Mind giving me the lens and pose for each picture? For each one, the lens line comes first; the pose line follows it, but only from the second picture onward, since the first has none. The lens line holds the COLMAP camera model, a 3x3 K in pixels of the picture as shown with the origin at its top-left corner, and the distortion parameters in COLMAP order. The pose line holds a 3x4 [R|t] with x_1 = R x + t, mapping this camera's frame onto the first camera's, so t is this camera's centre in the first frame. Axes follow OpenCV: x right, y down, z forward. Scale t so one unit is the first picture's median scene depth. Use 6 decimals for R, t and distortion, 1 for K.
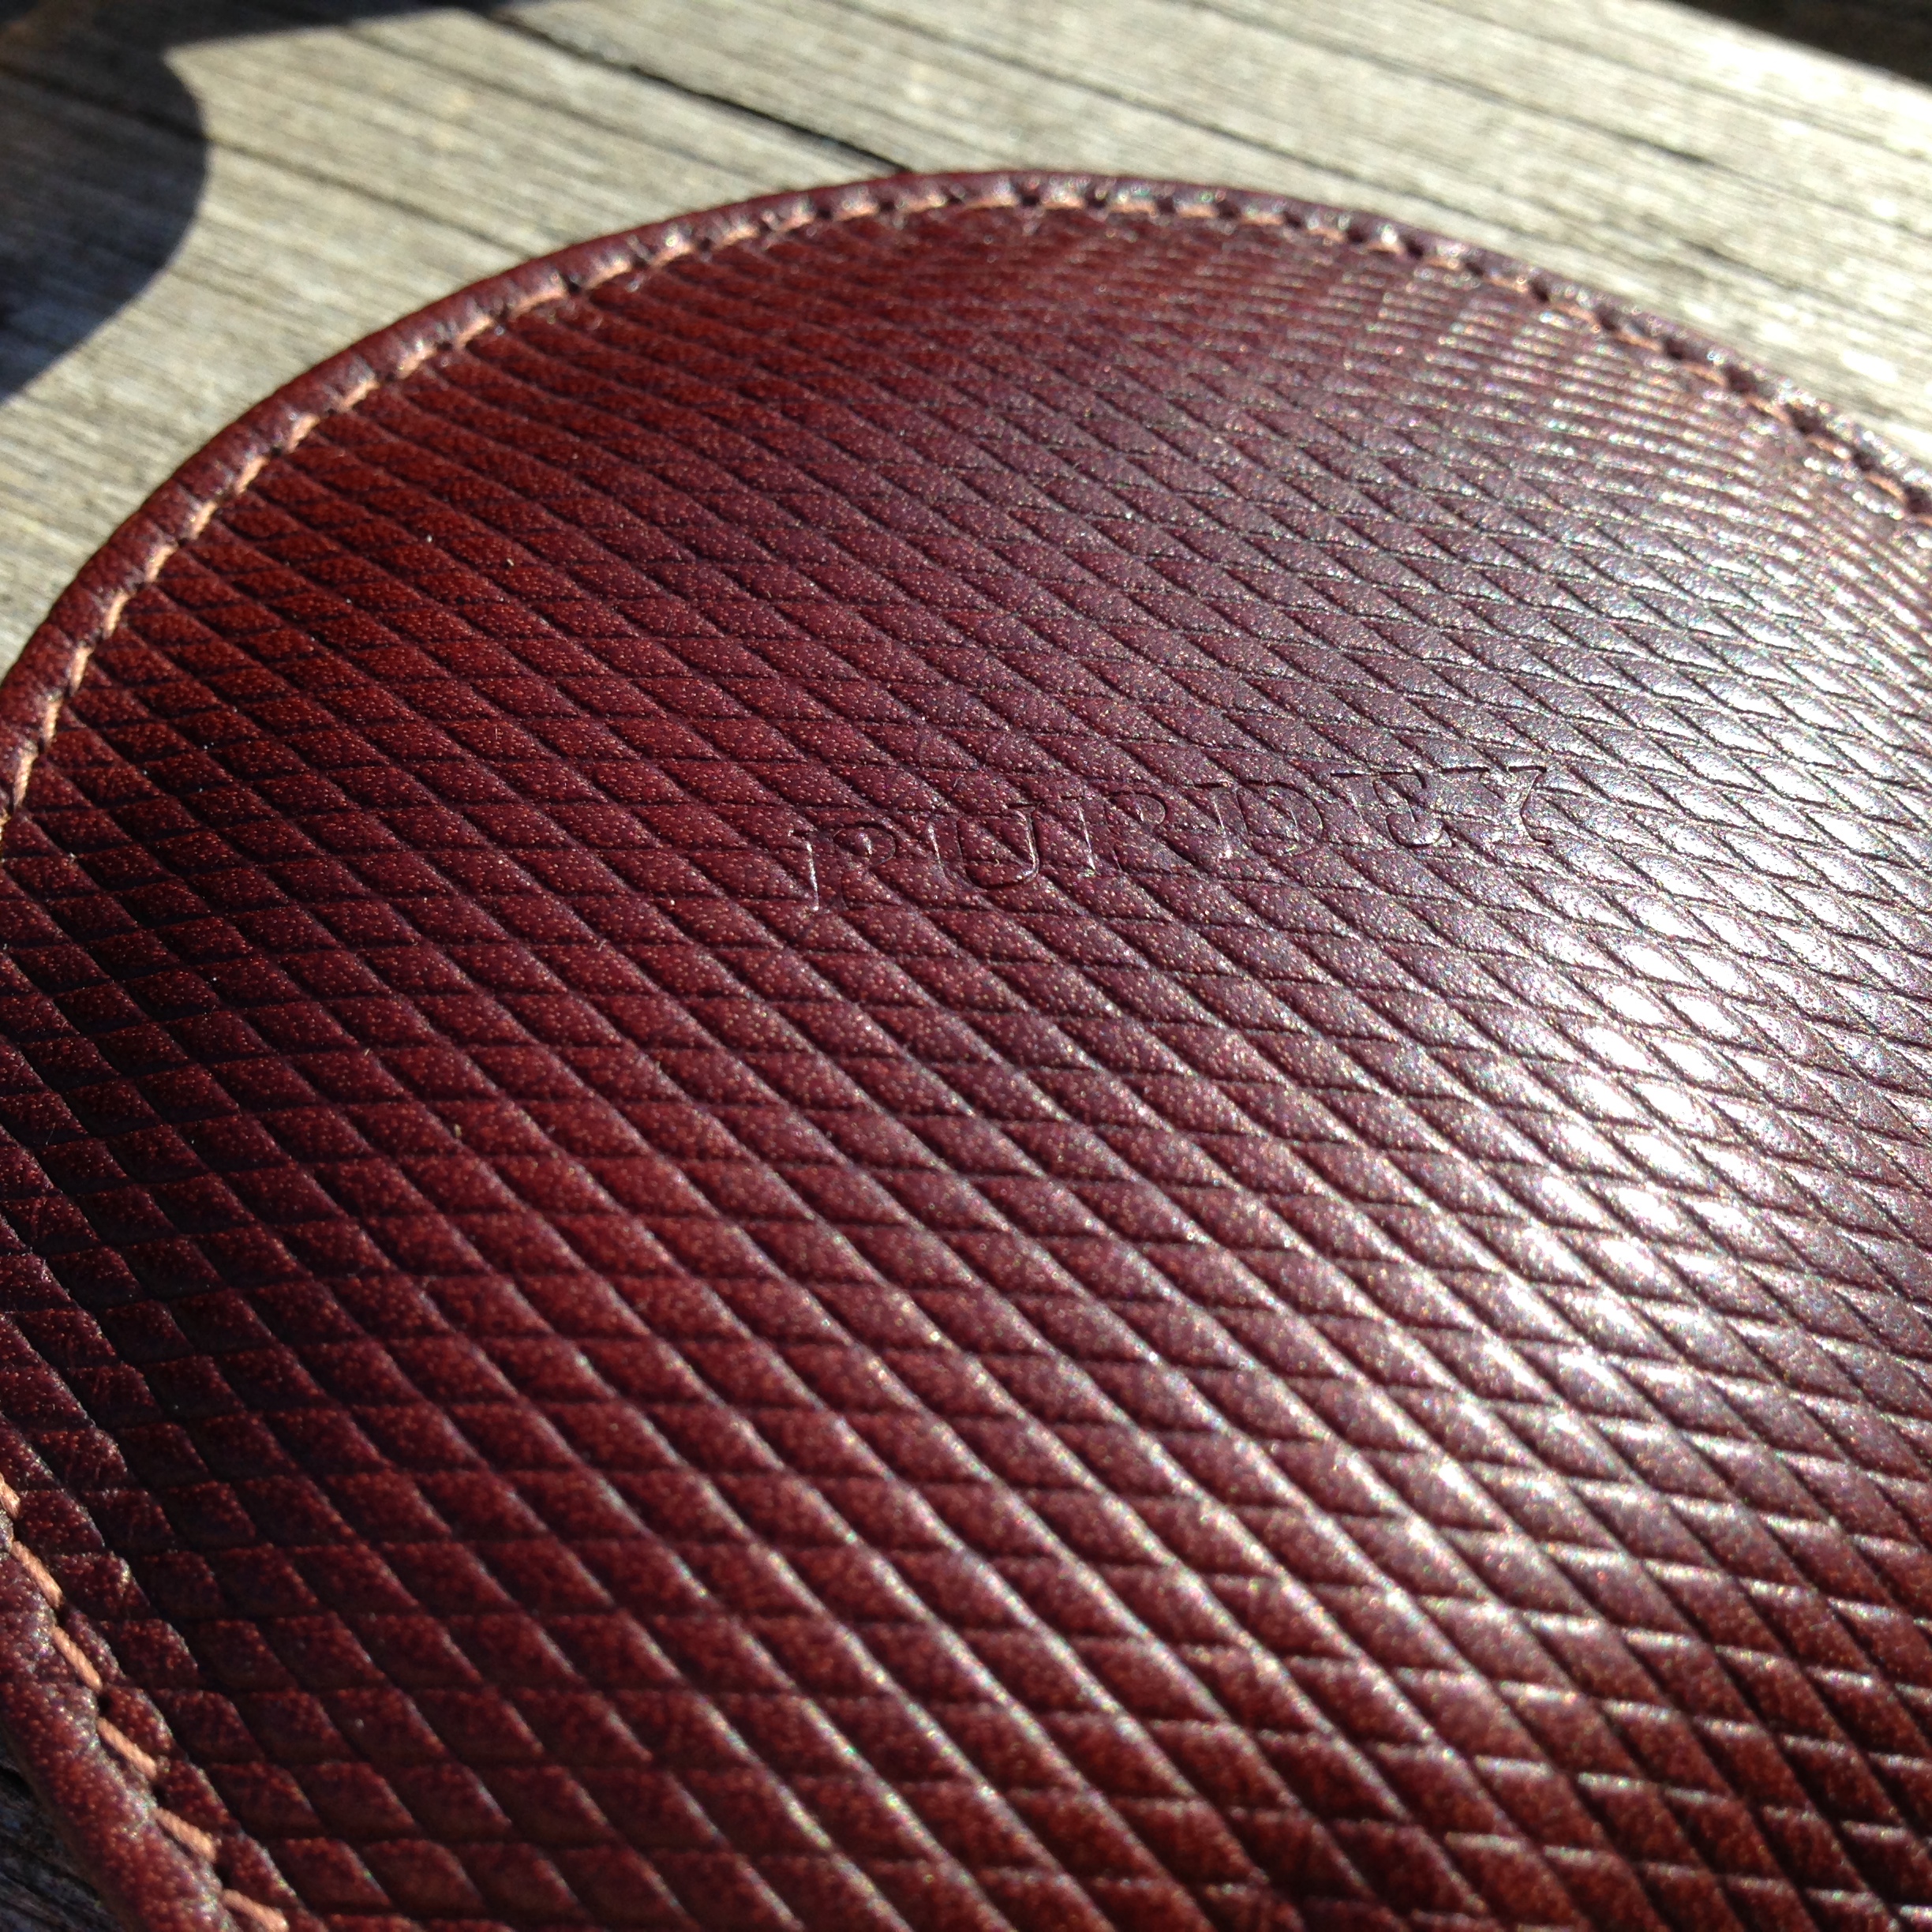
lens RADIAL K [[2993.1, 0, 967.4], [0, 2993.1, 1085.7], [0, 0, 1]] dist [0.016766, -0.058750]
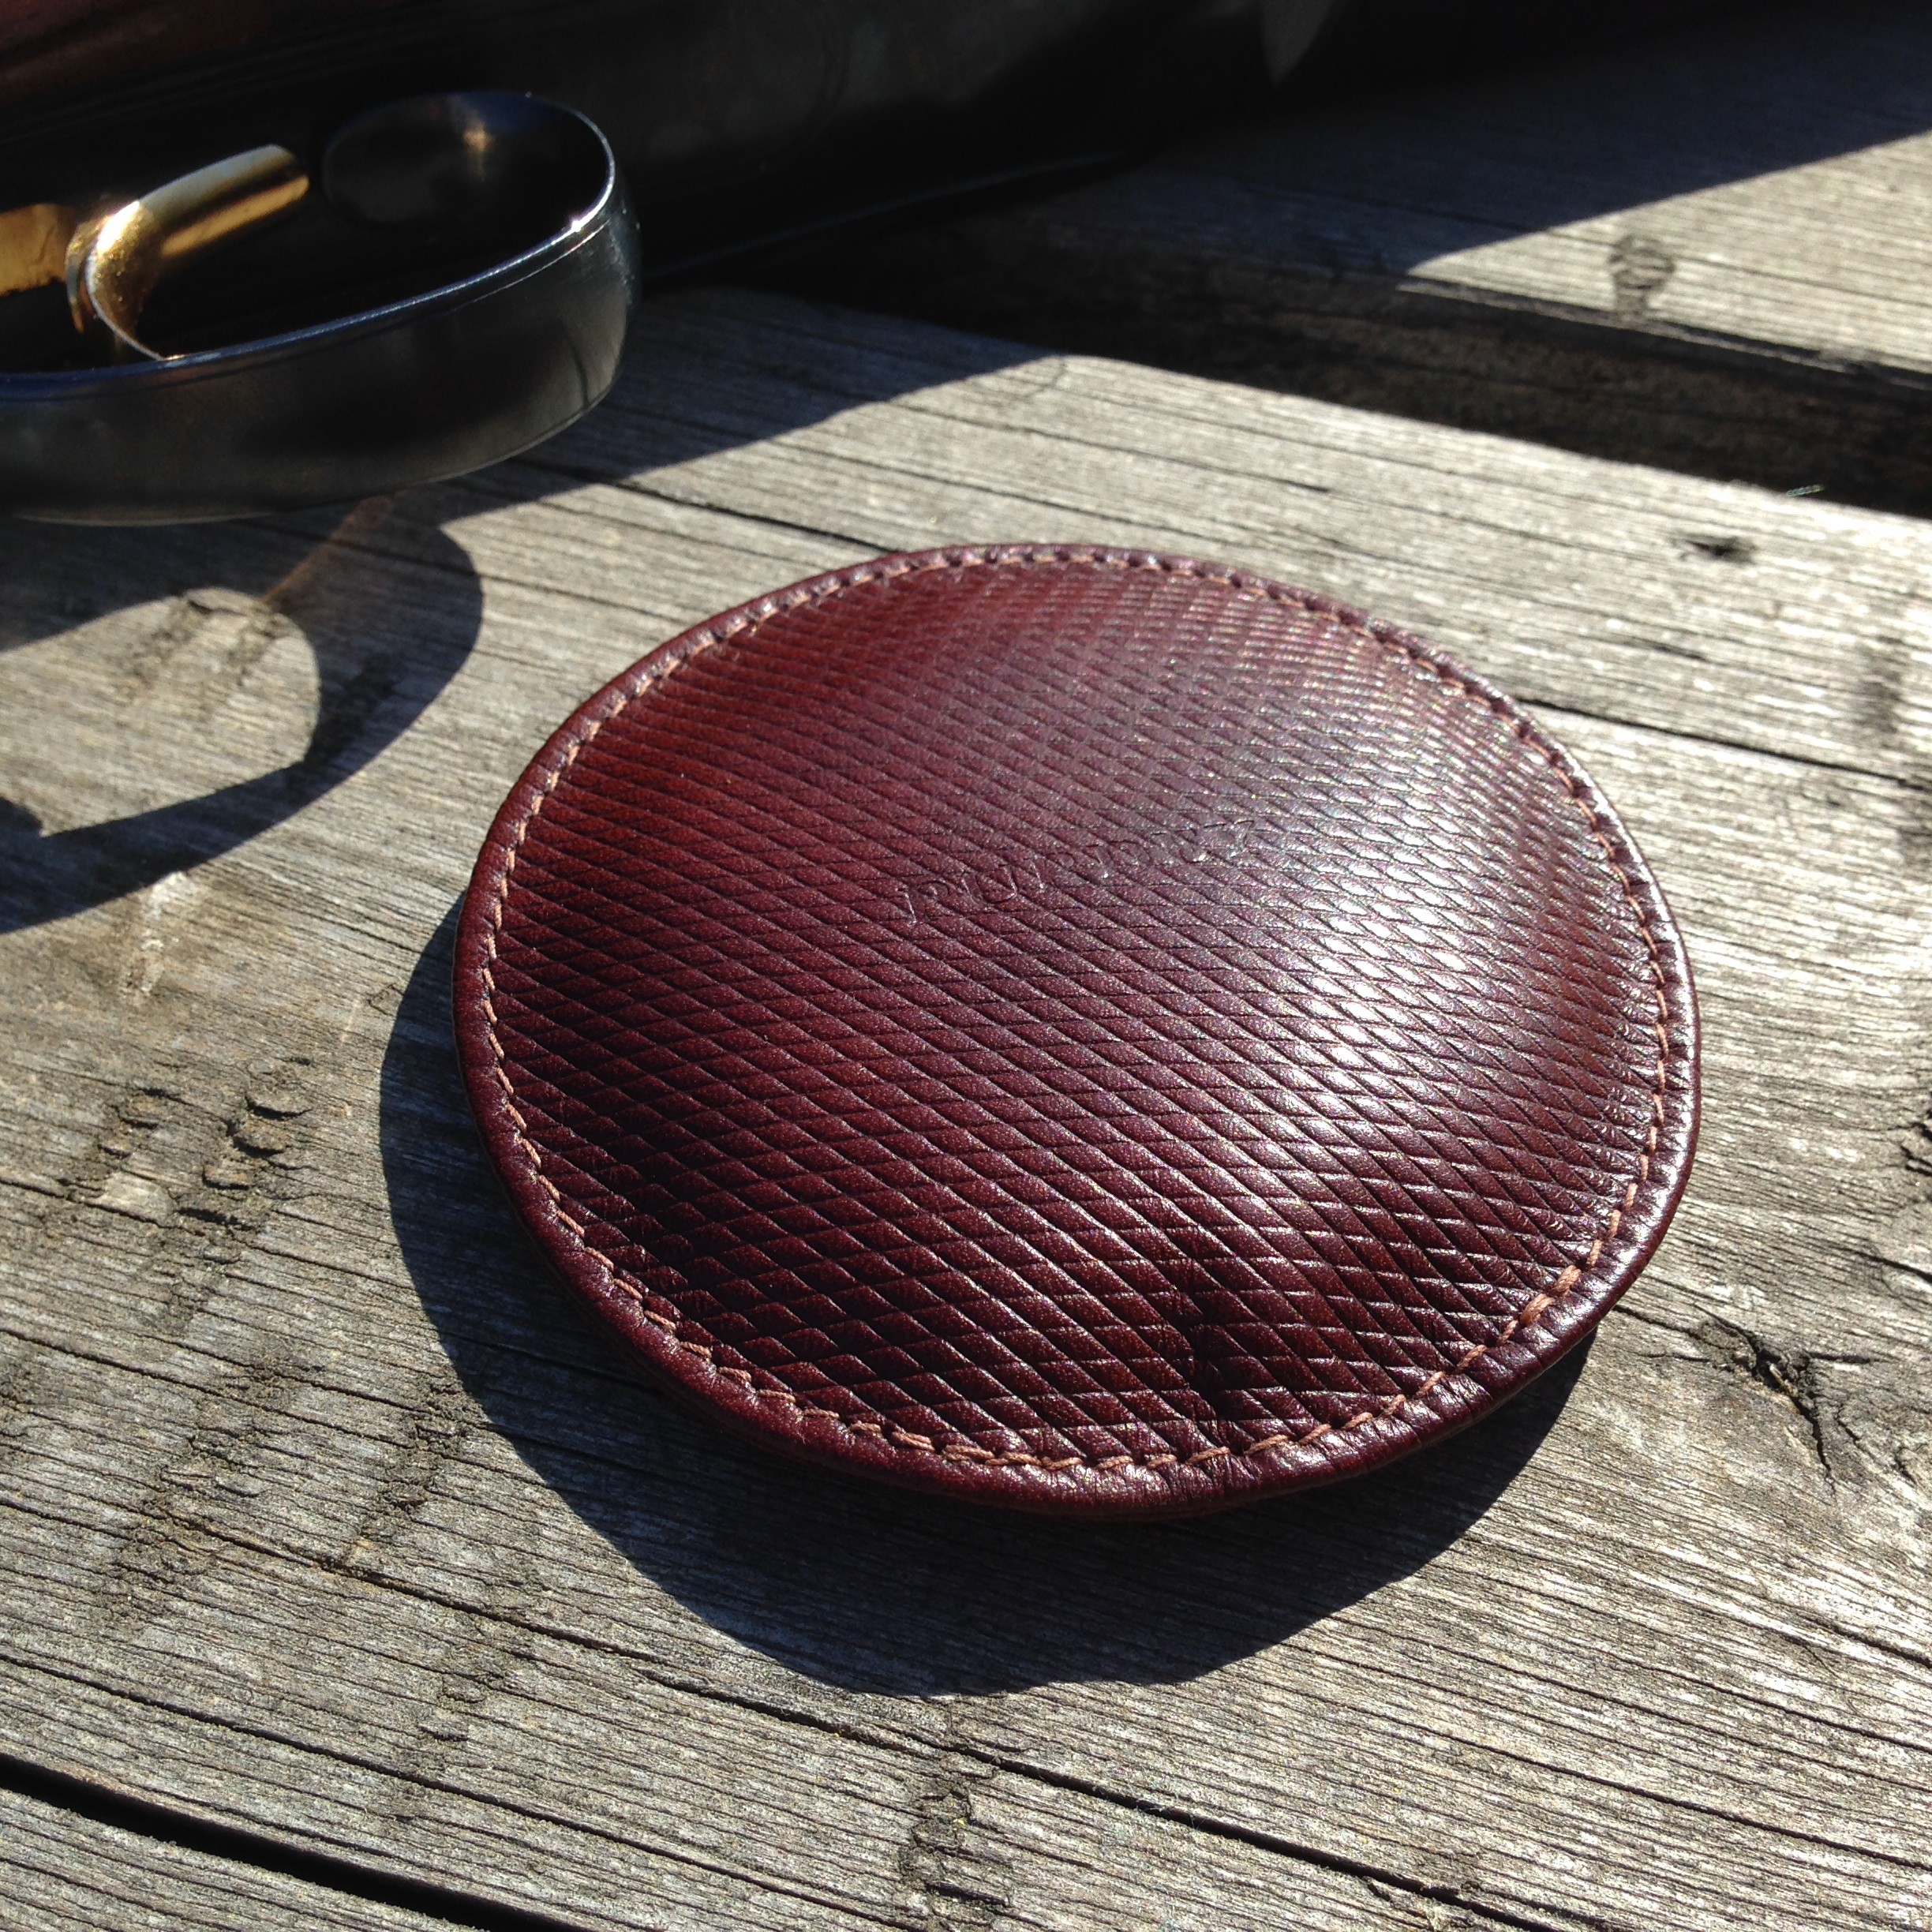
lens RADIAL K [[2993.1, 0, 967.4], [0, 2993.1, 1085.7], [0, 0, 1]] dist [0.016766, -0.058750]
pose [[0.992408, -0.116272, 0.040094, -0.093528], [0.119081, 0.989913, -0.076753, 0.184605], [-0.030765, 0.080945, 0.996244, -0.909139]]
